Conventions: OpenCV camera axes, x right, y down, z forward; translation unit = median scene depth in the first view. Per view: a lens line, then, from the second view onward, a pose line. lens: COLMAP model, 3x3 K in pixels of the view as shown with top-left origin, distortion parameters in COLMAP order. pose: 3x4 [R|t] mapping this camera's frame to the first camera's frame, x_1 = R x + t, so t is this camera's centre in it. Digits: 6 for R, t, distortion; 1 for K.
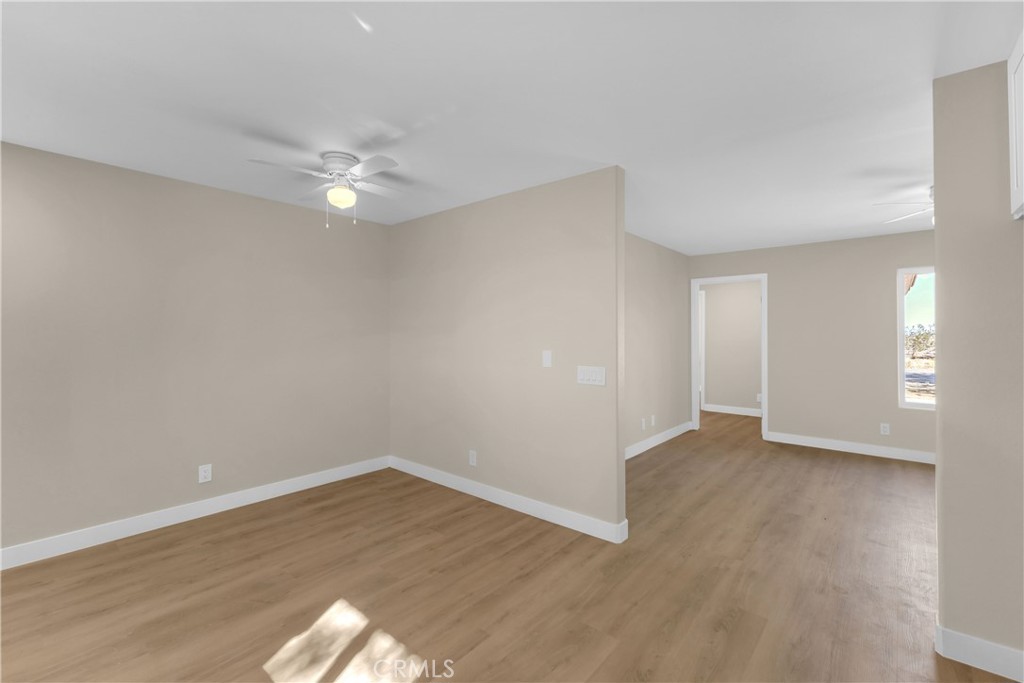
lens RADIAL K [[441.8, 0, 512.2], [0, 441.8, 336.2], [0, 0, 1]] dist [0.024000, -0.000292]
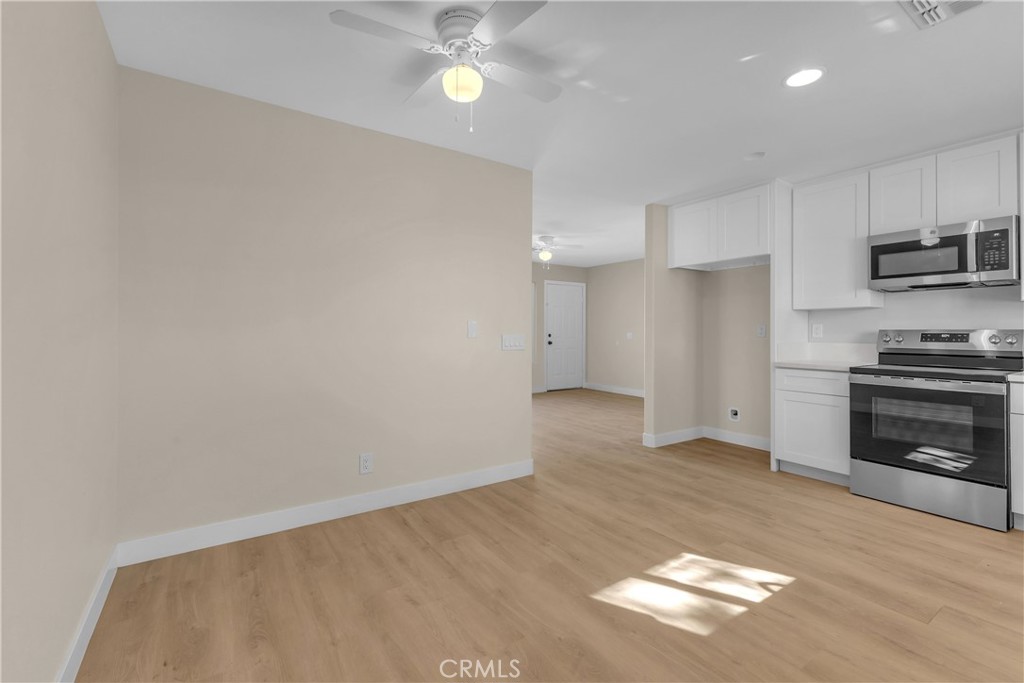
lens RADIAL K [[441.8, 0, 512.2], [0, 441.8, 336.2], [0, 0, 1]] dist [0.024000, -0.000292]
pose [[0.259207, -0.005156, 0.965808, -0.994404], [-0.005785, 0.999960, 0.006891, 0.064633], [-0.965805, -0.007373, 0.259166, 0.730490]]
